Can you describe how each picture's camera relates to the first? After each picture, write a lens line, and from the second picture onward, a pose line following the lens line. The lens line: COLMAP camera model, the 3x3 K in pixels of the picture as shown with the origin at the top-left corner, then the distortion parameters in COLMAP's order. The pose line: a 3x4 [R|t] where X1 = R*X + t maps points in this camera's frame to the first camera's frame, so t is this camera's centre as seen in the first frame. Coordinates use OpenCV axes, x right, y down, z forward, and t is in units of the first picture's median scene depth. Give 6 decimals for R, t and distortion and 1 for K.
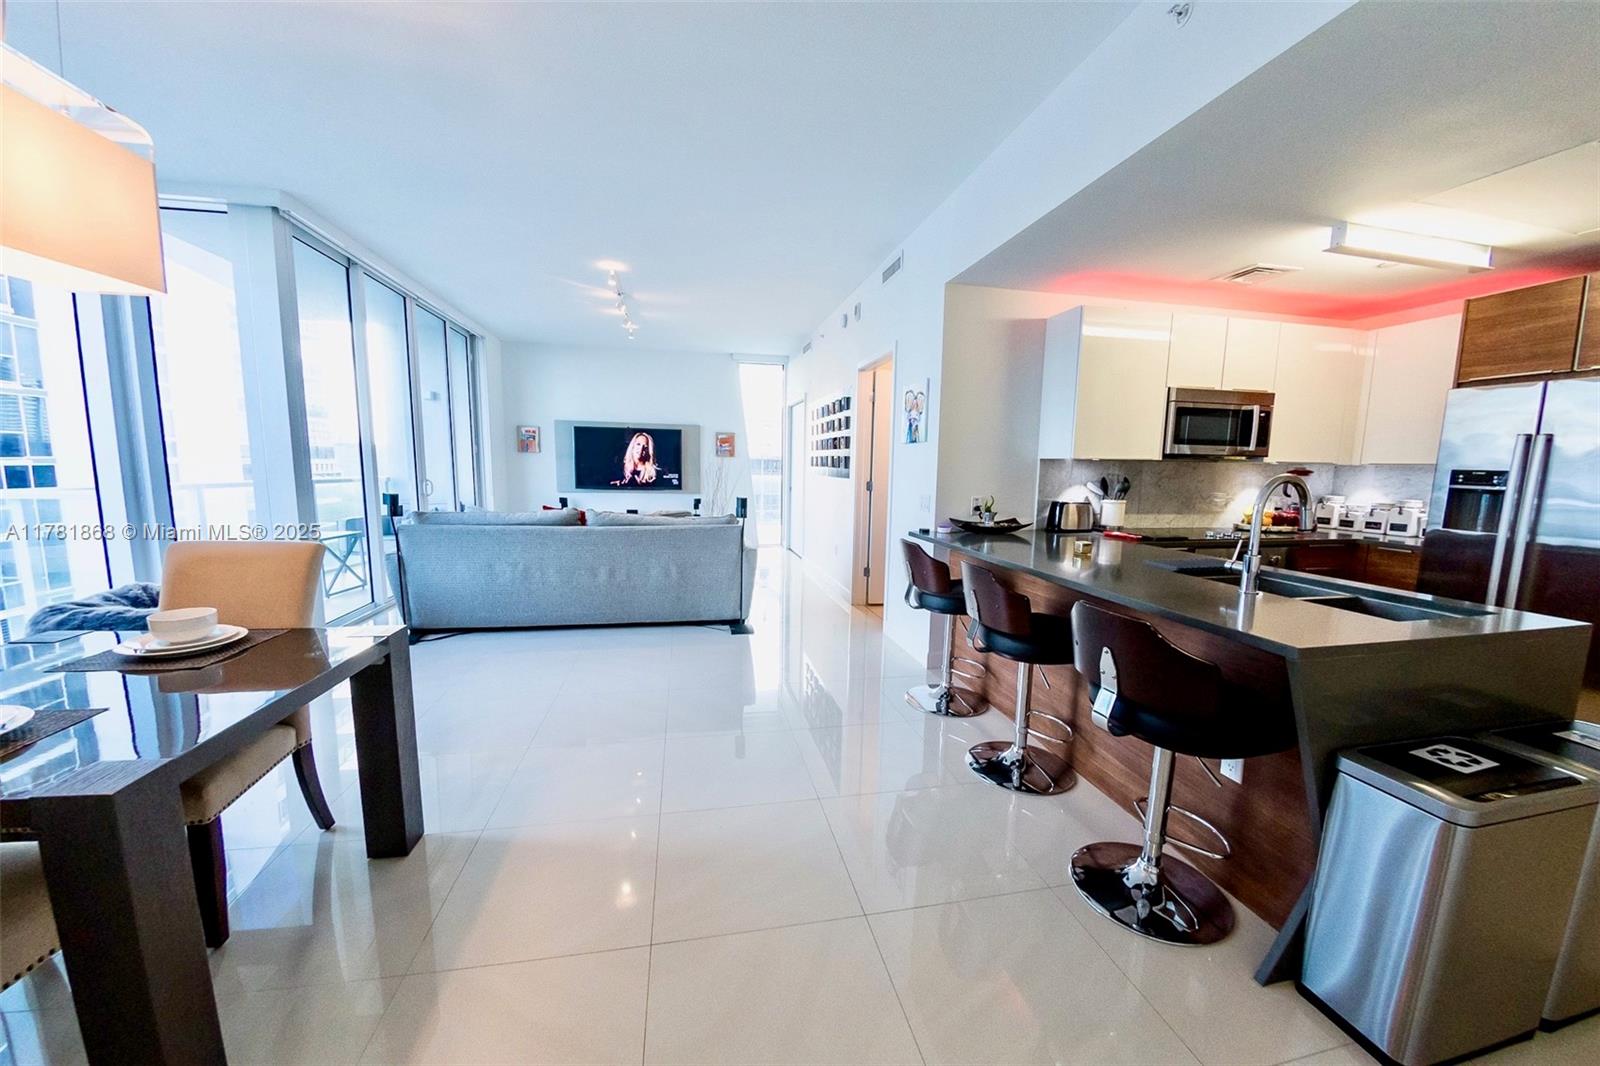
lens RADIAL K [[578.3, 0, 811.7], [0, 578.3, 544.1], [0, 0, 1]] dist [-0.000372, -0.007739]
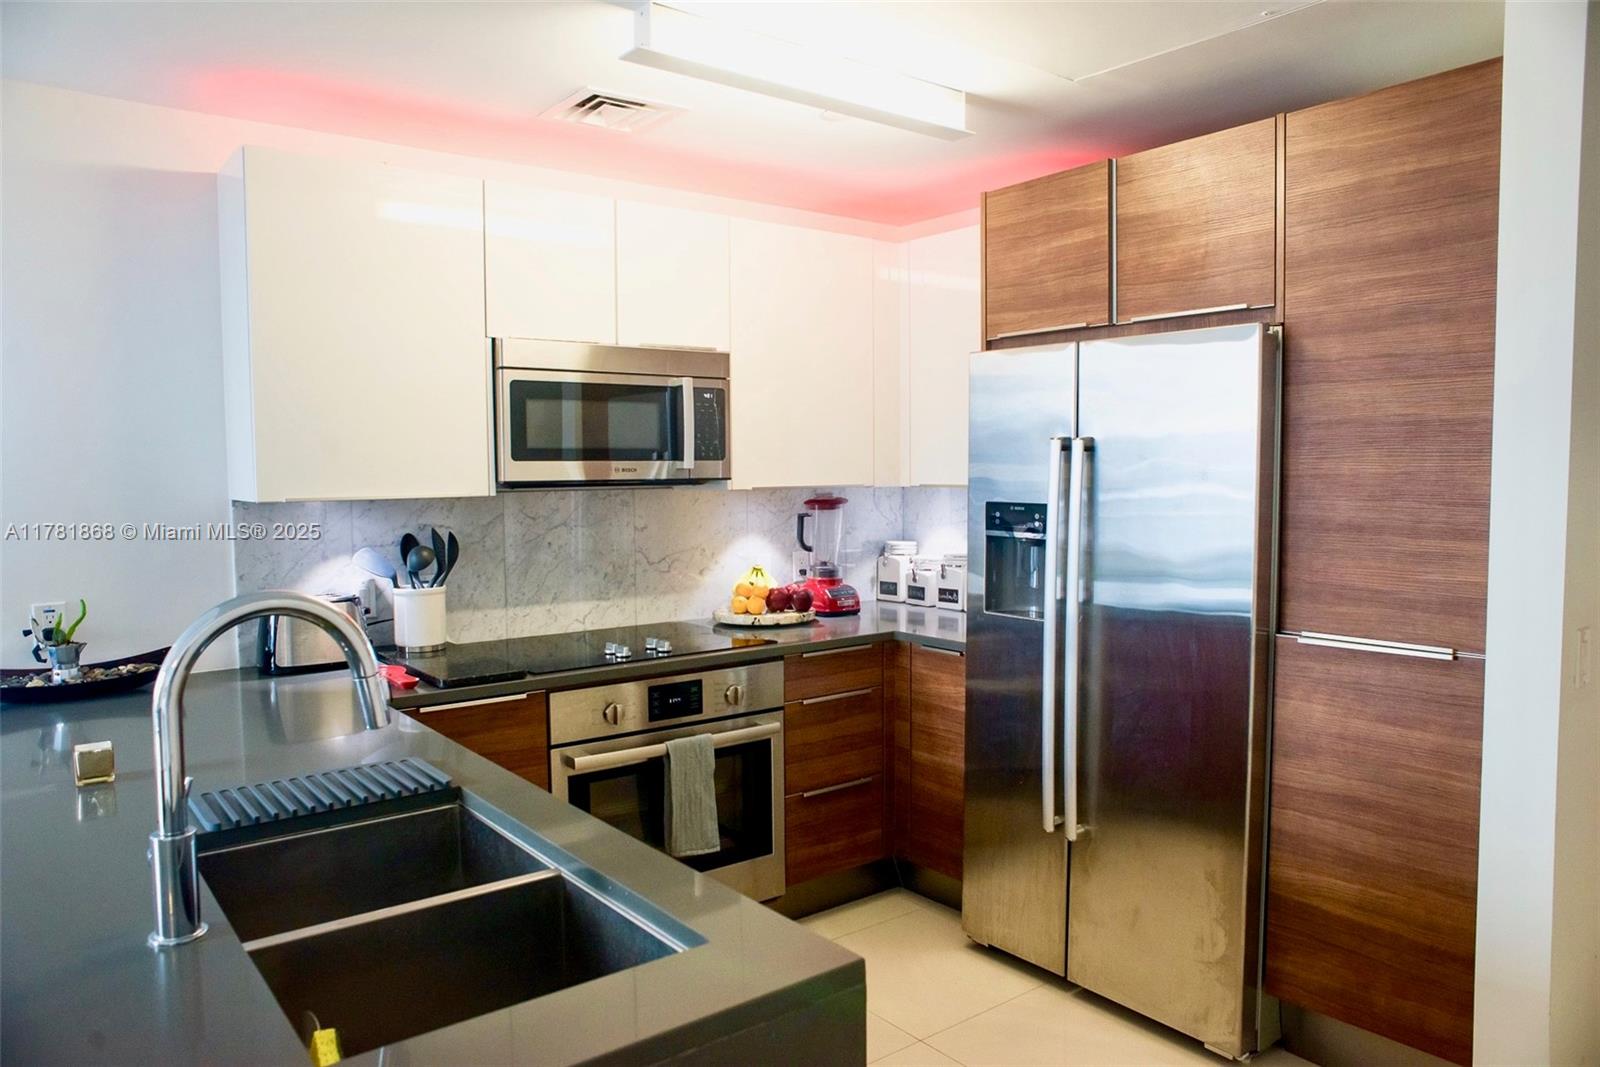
lens RADIAL K [[1098.6, 0, 800.0], [0, 1098.6, 533.5], [0, 0, 1]] dist [-0.045606, 0.004254]
pose [[0.904477, -0.049733, 0.423613, 0.452833], [0.079219, 0.995486, -0.052271, -0.051954], [-0.419101, 0.080836, 0.904334, 0.125852]]
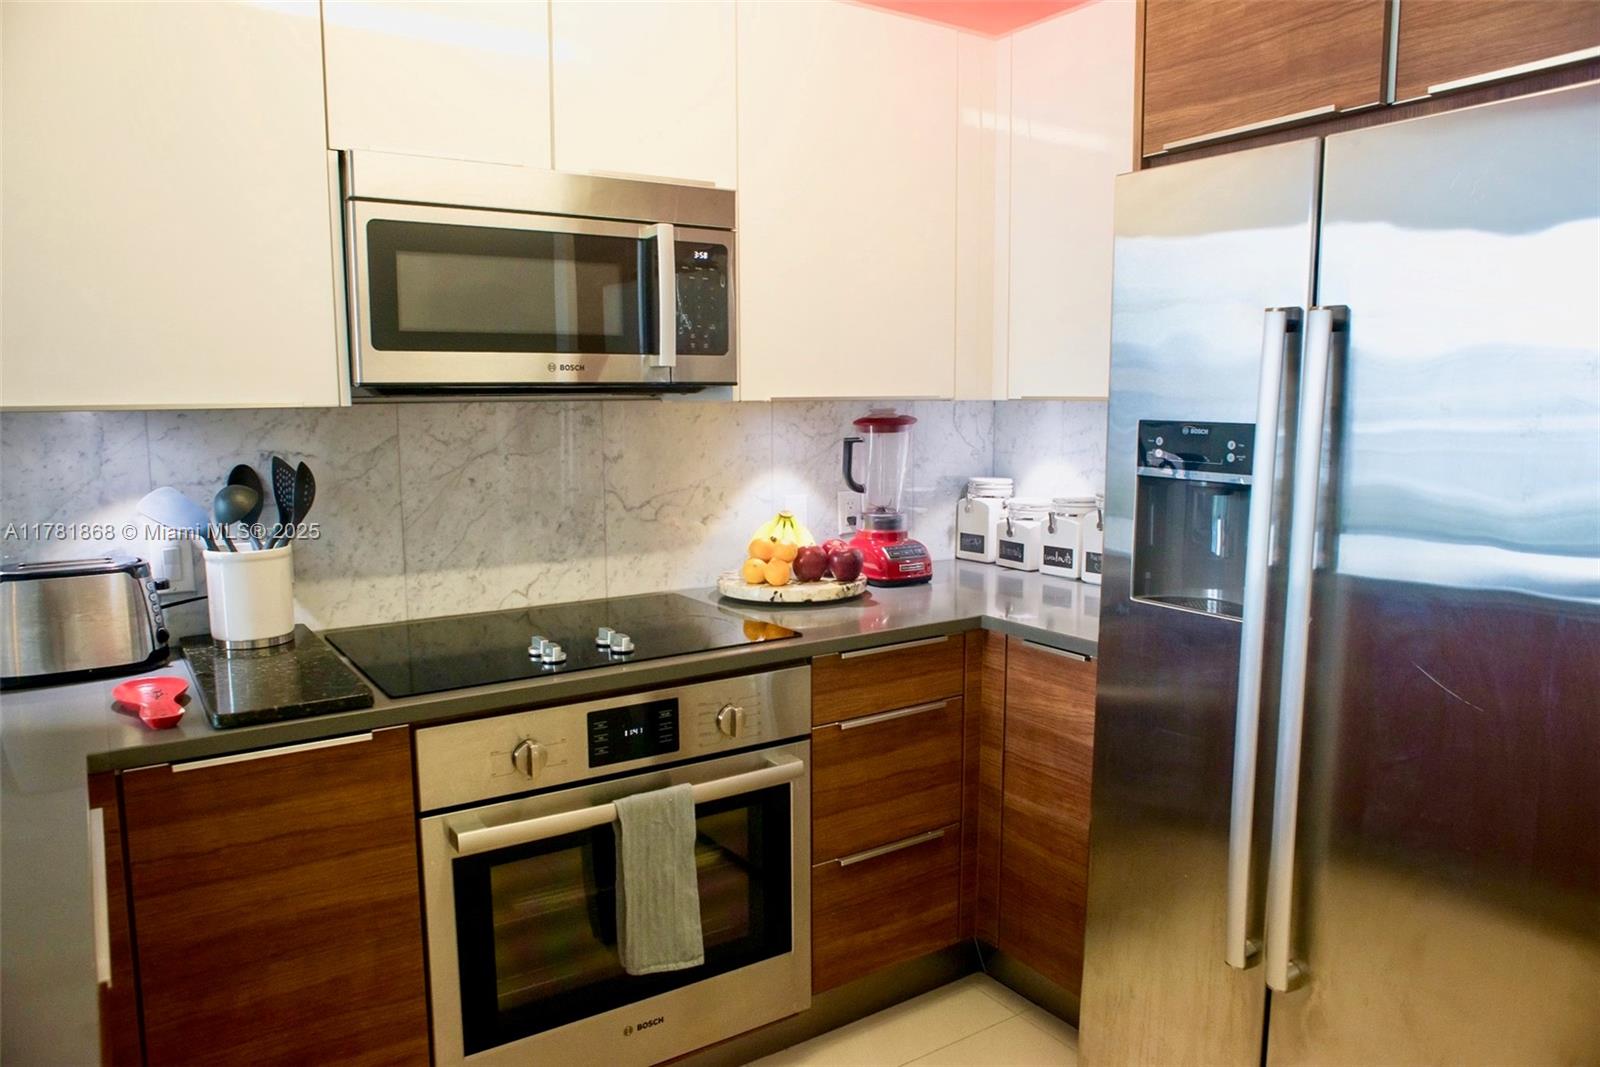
lens RADIAL K [[1098.6, 0, 800.0], [0, 1098.6, 533.5], [0, 0, 1]] dist [-0.045606, 0.004254]
pose [[0.931757, -0.066698, 0.356904, 0.611360], [0.067730, 0.997657, 0.009621, -0.072428], [-0.356709, 0.015209, 0.934092, 0.416057]]
